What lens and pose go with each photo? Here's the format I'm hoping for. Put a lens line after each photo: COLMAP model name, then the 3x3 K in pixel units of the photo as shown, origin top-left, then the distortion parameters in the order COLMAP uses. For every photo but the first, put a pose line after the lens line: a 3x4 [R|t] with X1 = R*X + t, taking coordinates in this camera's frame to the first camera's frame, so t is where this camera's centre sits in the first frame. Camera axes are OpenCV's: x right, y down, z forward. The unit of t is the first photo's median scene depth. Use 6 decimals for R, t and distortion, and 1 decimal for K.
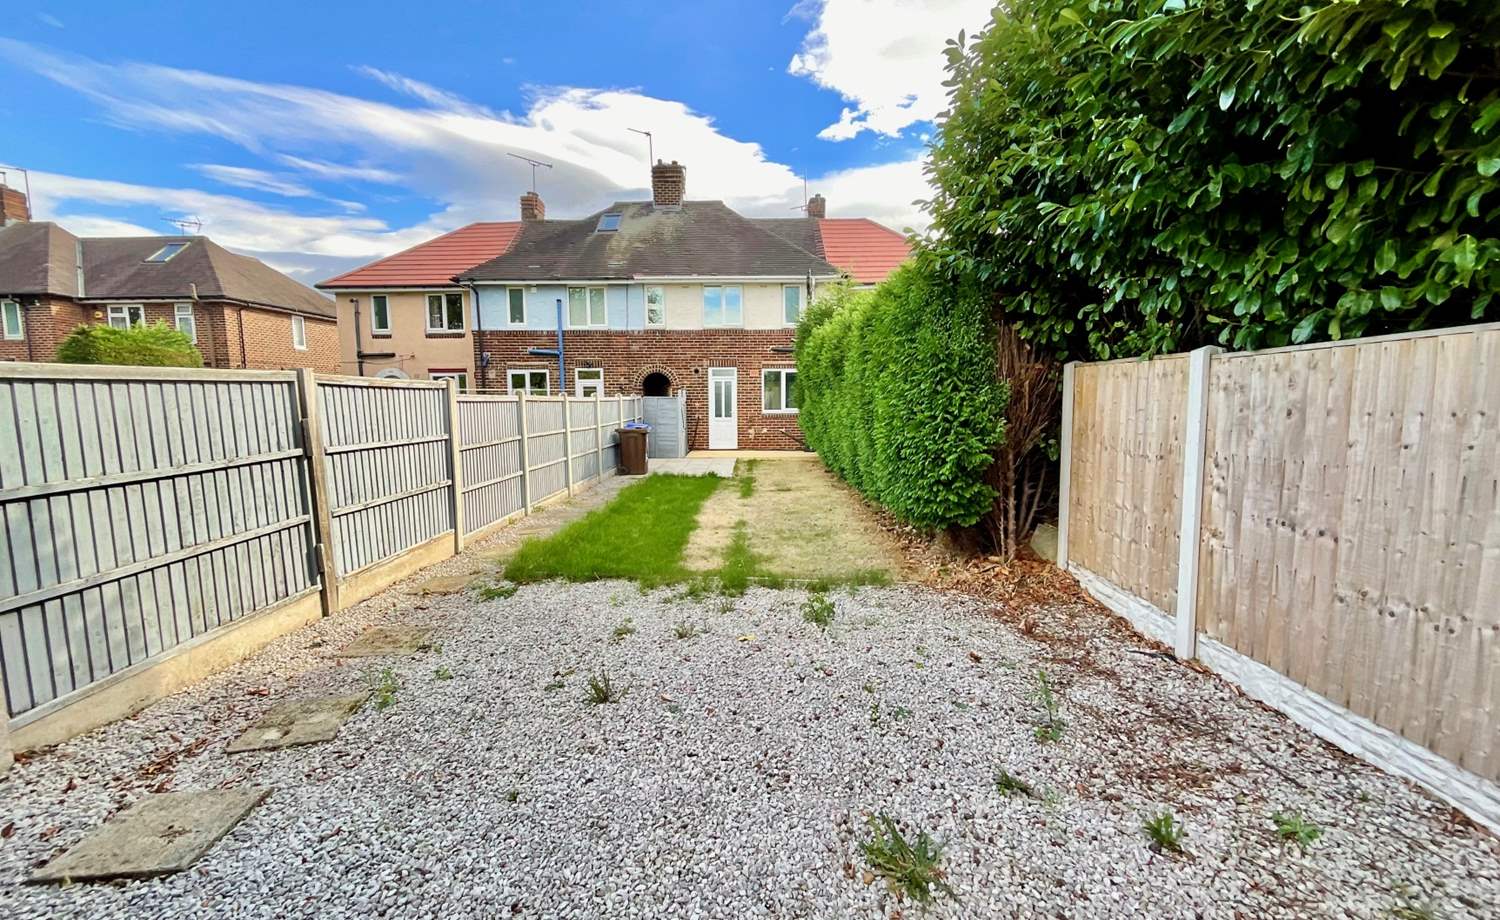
lens RADIAL K [[609.9, 0, 758.2], [0, 609.9, 463.0], [0, 0, 1]] dist [-0.000530, 0.000274]
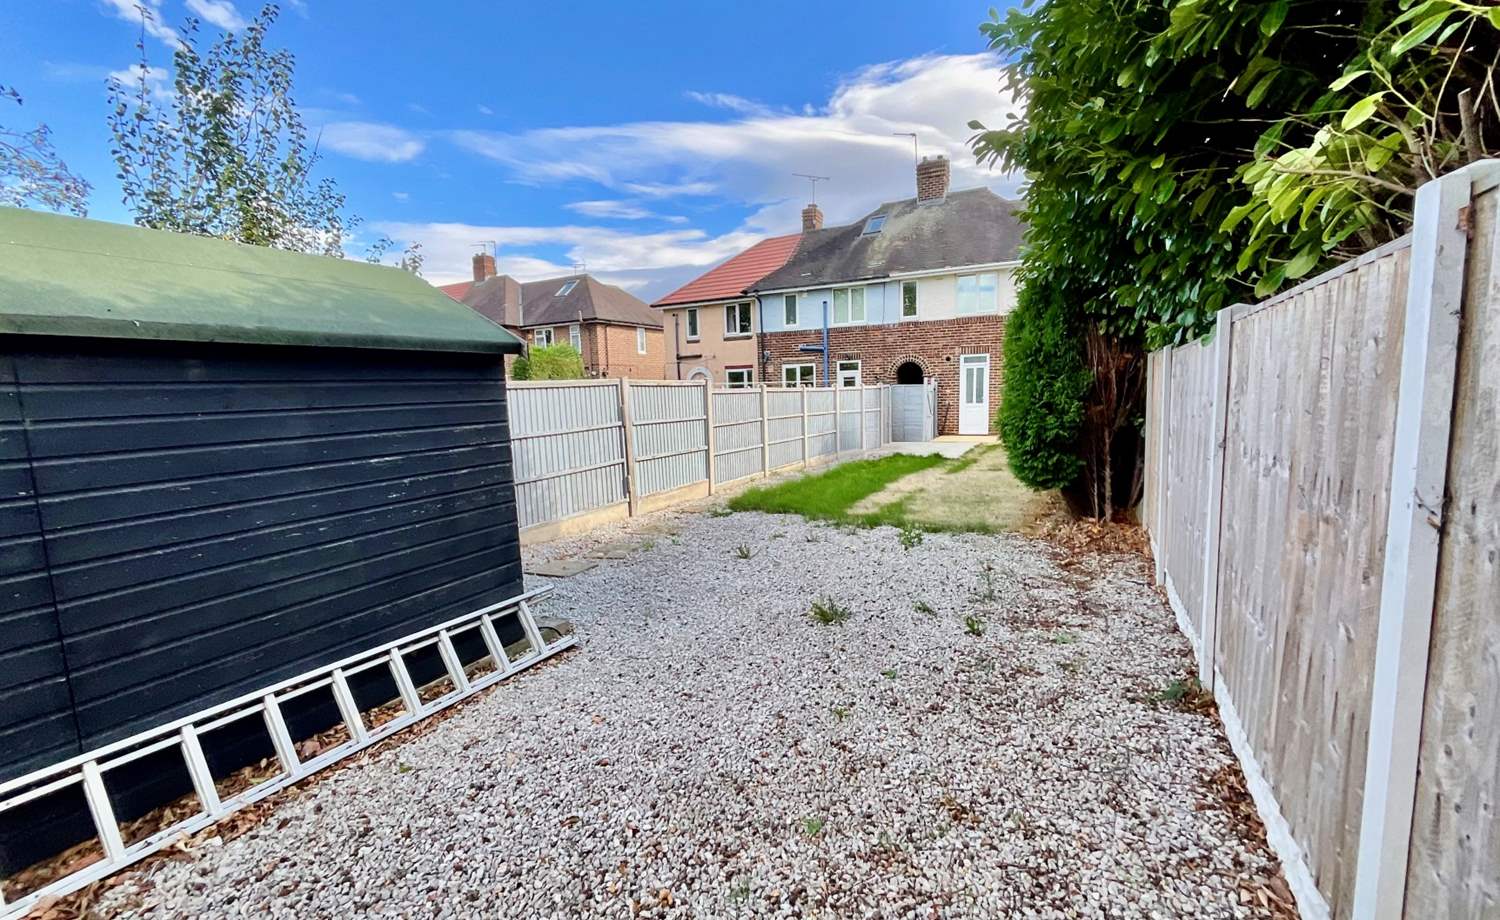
lens RADIAL K [[609.9, 0, 758.2], [0, 609.9, 463.0], [0, 0, 1]] dist [-0.000530, 0.000274]
pose [[0.895681, 0.034795, -0.443333, 0.077534], [-0.025838, 0.999322, 0.026229, 0.007582], [0.443945, -0.012038, 0.895973, -0.081159]]
